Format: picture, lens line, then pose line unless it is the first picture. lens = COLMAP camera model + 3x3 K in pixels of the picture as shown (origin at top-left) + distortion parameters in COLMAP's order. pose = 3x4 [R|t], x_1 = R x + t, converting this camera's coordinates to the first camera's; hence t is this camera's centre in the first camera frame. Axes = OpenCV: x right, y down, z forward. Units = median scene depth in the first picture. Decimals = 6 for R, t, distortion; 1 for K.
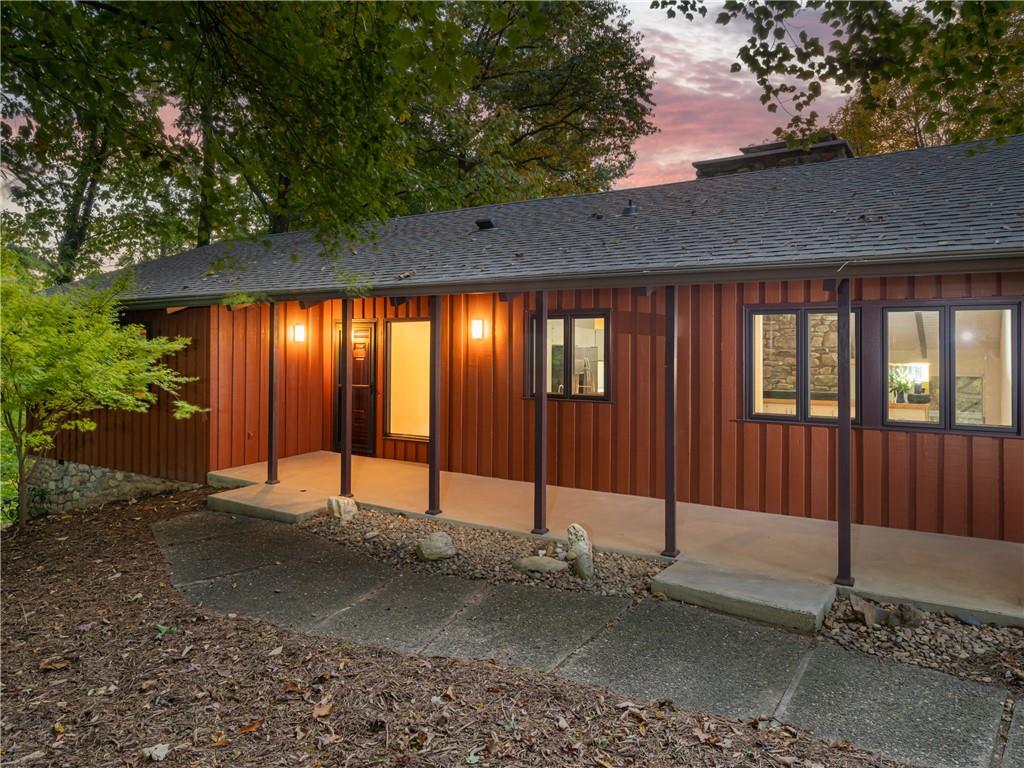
lens RADIAL K [[615.3, 0, 512.0], [0, 615.3, 384.0], [0, 0, 1]] dist [0.001453, 0.000054]
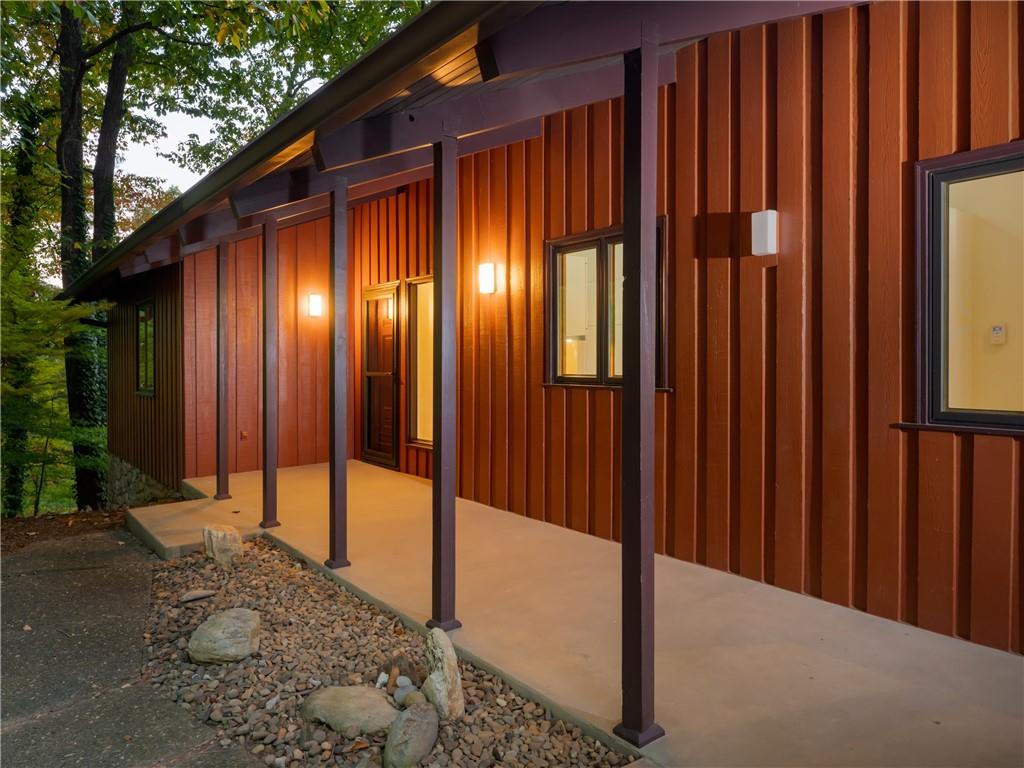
lens RADIAL K [[668.9, 0, 512.0], [0, 668.9, 384.0], [0, 0, 1]] dist [0.005545, 0.002755]
pose [[0.926683, 0.000359, -0.375844, 0.280722], [-0.005758, 0.999896, -0.013242, 0.036199], [0.375800, 0.014435, 0.926588, 0.438177]]
